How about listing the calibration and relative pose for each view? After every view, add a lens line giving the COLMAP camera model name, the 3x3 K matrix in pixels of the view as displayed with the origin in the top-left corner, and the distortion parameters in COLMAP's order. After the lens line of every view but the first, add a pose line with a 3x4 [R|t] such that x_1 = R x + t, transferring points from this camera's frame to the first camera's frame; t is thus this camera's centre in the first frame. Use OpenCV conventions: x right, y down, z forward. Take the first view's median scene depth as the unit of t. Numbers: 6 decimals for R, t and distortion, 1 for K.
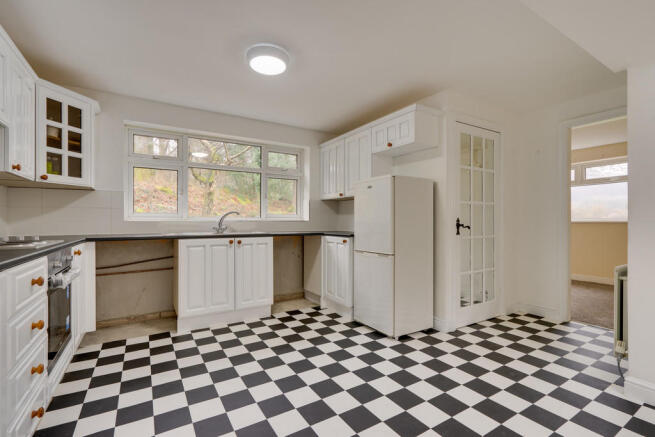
lens RADIAL K [[299.3, 0, 328.2], [0, 299.3, 221.3], [0, 0, 1]] dist [-0.003229, 0.000619]
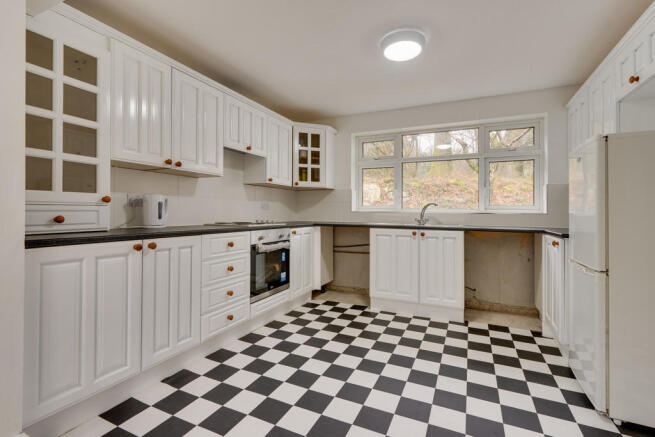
lens RADIAL K [[299.3, 0, 330.7], [0, 299.3, 212.0], [0, 0, 1]] dist [-0.003229, 0.000619]
pose [[0.554846, 0.004978, -0.831938, 0.351553], [-0.009066, 0.999959, -0.000063, -0.000474], [0.831904, 0.007577, 0.554868, 0.214010]]
